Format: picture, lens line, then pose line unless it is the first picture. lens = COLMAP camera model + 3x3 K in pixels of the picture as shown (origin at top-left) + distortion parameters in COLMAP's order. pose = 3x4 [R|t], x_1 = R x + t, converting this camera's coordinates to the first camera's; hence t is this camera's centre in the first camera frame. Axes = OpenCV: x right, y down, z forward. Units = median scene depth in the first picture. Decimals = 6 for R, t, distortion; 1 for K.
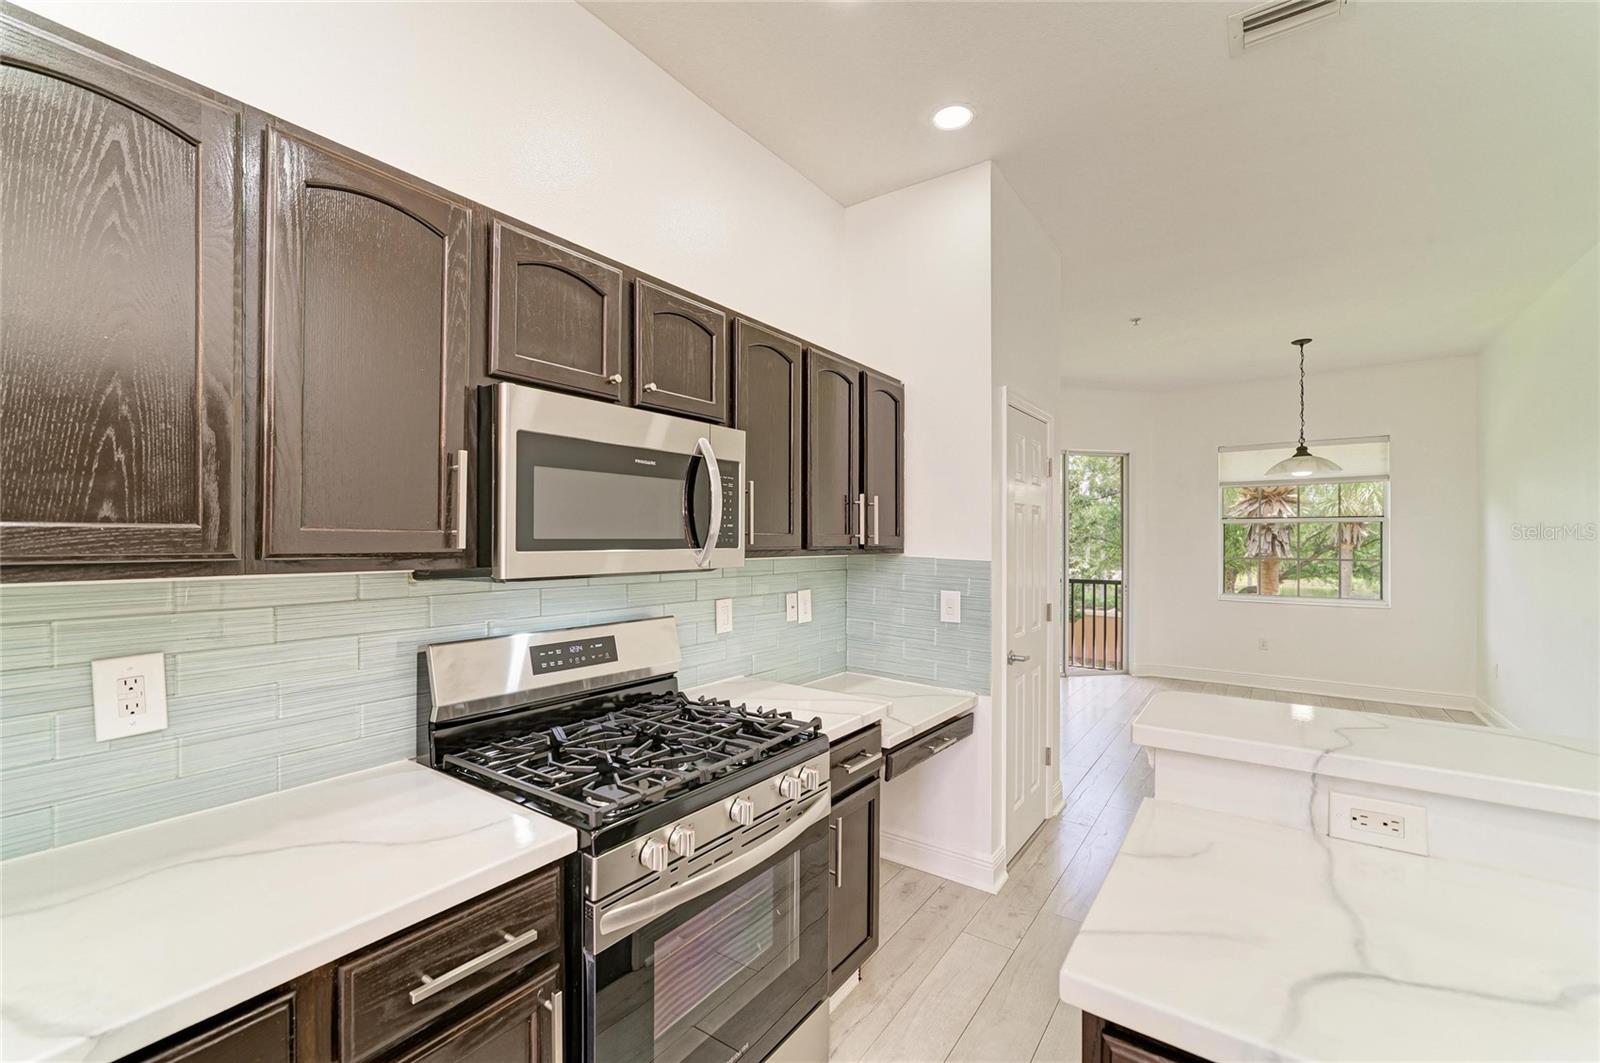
lens RADIAL K [[652.9, 0, 804.3], [0, 652.9, 540.2], [0, 0, 1]] dist [-0.014584, 0.006153]
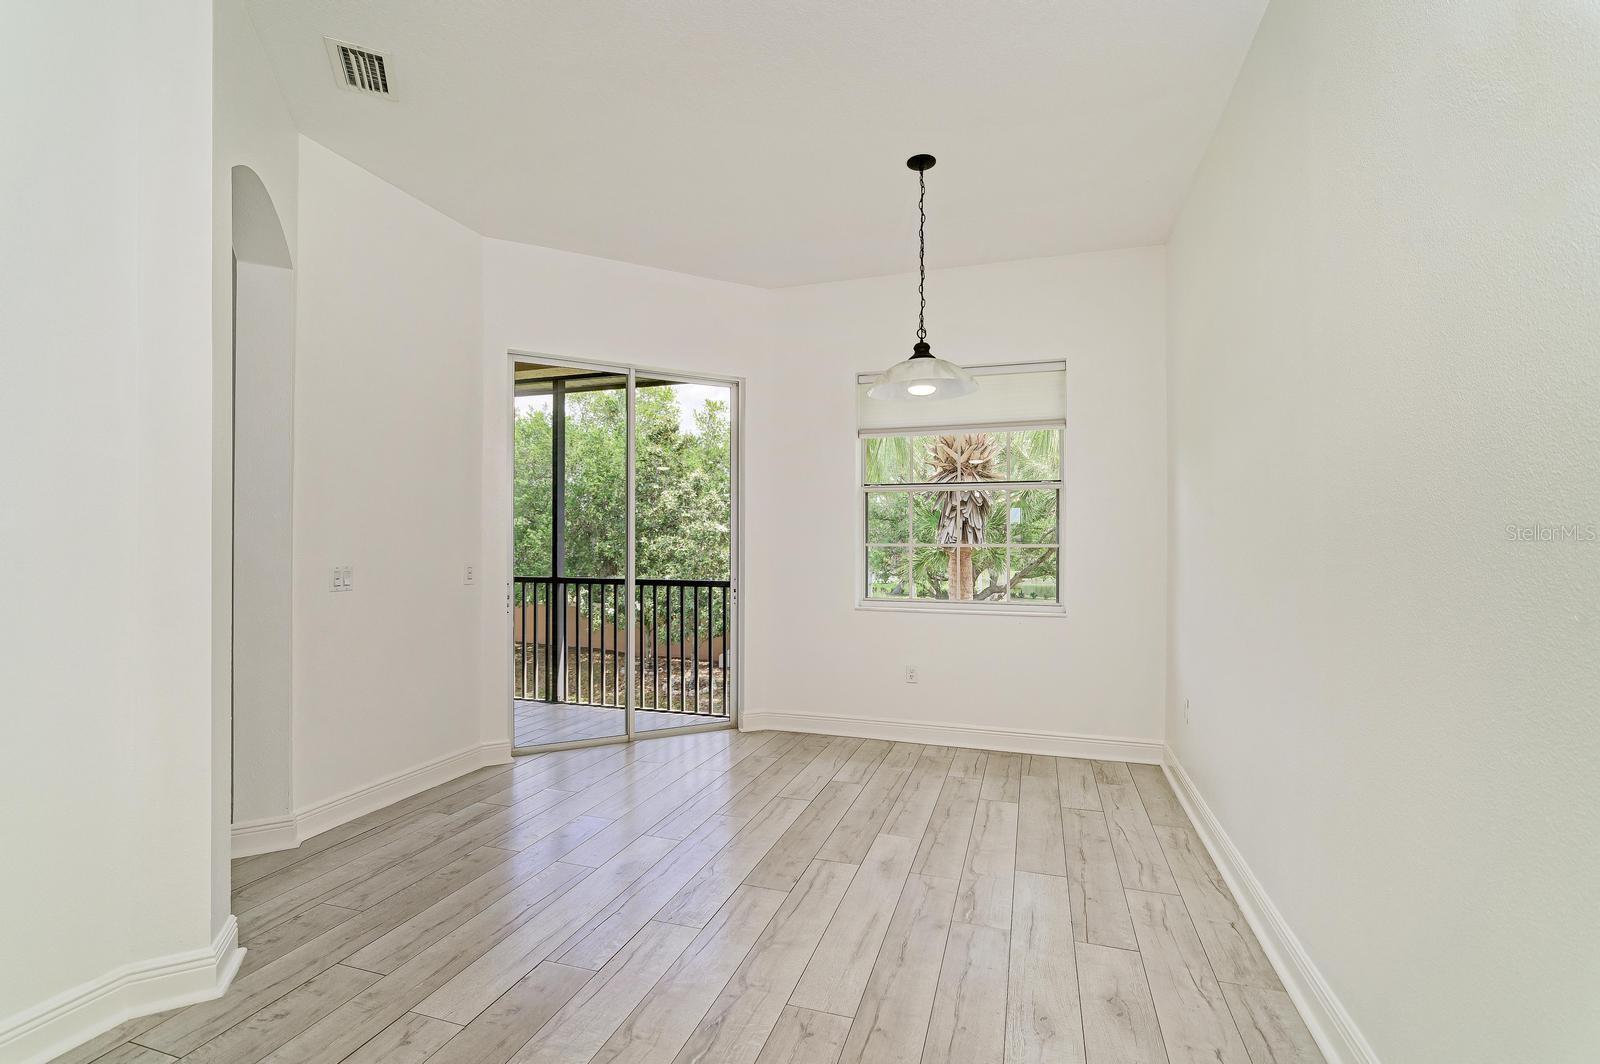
lens RADIAL K [[725.3, 0, 810.3], [0, 725.3, 531.7], [0, 0, 1]] dist [-0.003827, -0.000080]
pose [[0.946578, 0.006695, 0.322405, 0.899267], [-0.002588, 0.999910, -0.013167, 0.062627], [-0.322464, 0.011629, 0.946510, 0.814743]]
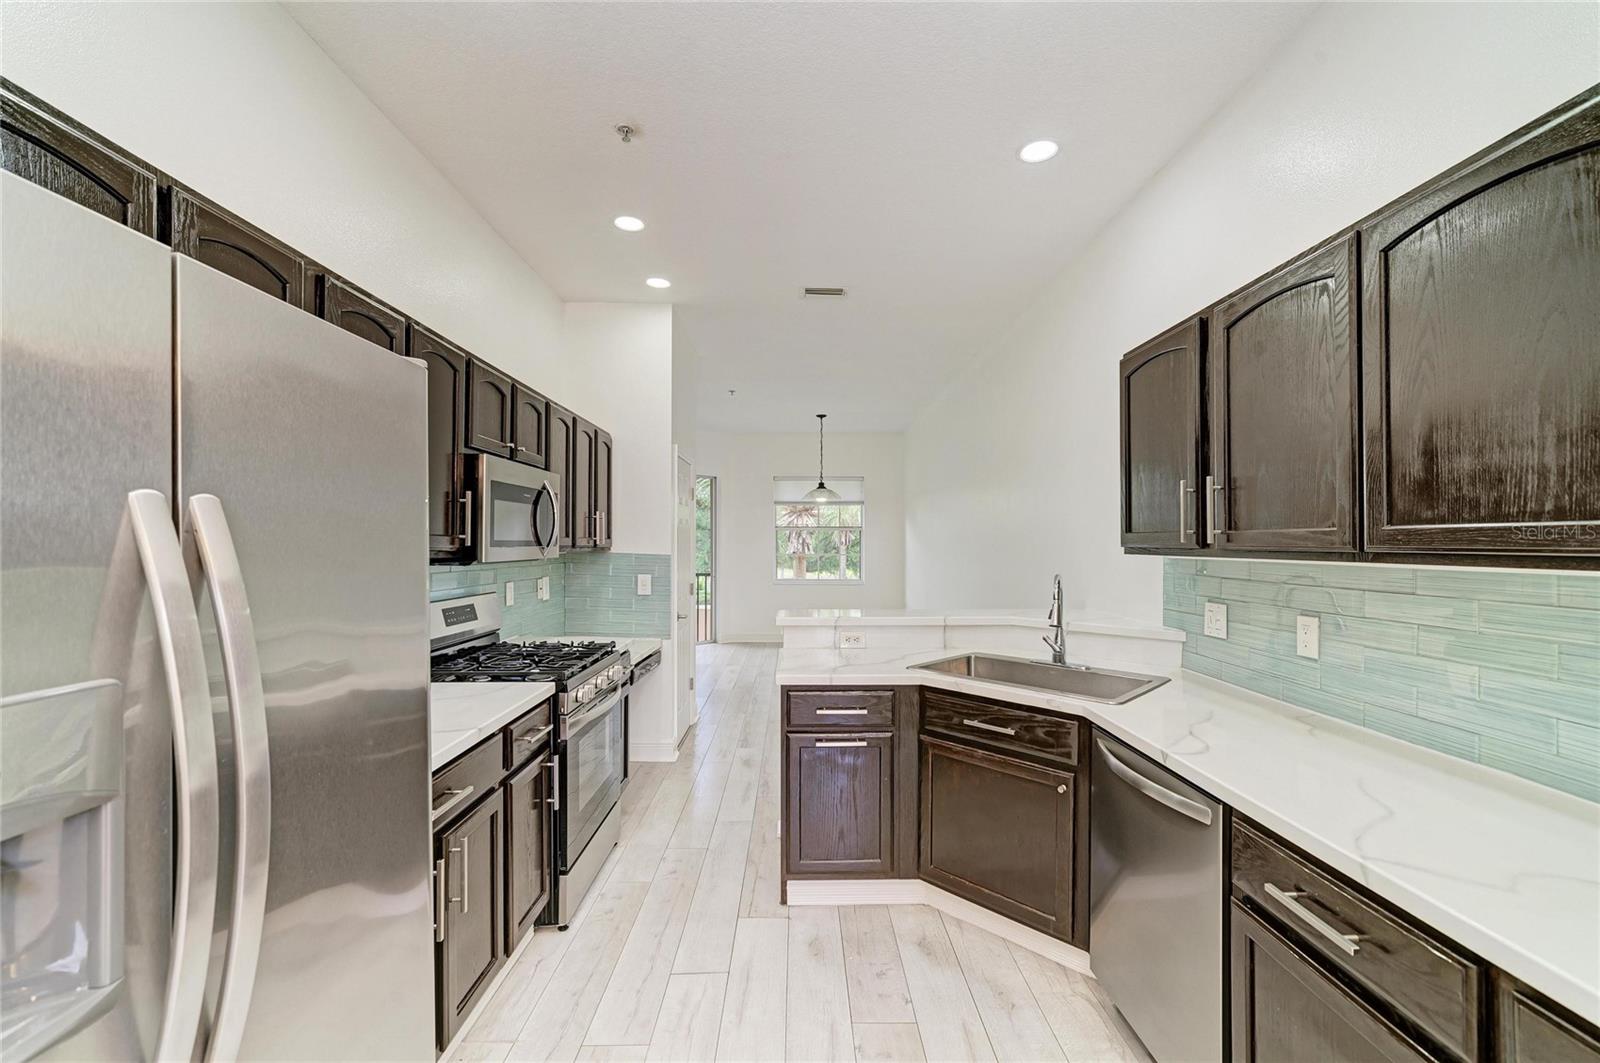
lens RADIAL K [[652.9, 0, 804.9], [0, 652.9, 538.8], [0, 0, 1]] dist [-0.014584, 0.006153]
pose [[0.802769, 0.003713, 0.596279, -0.402651], [-0.000581, 0.999985, -0.005445, 0.001322], [-0.596290, 0.004025, 0.802759, -0.477277]]
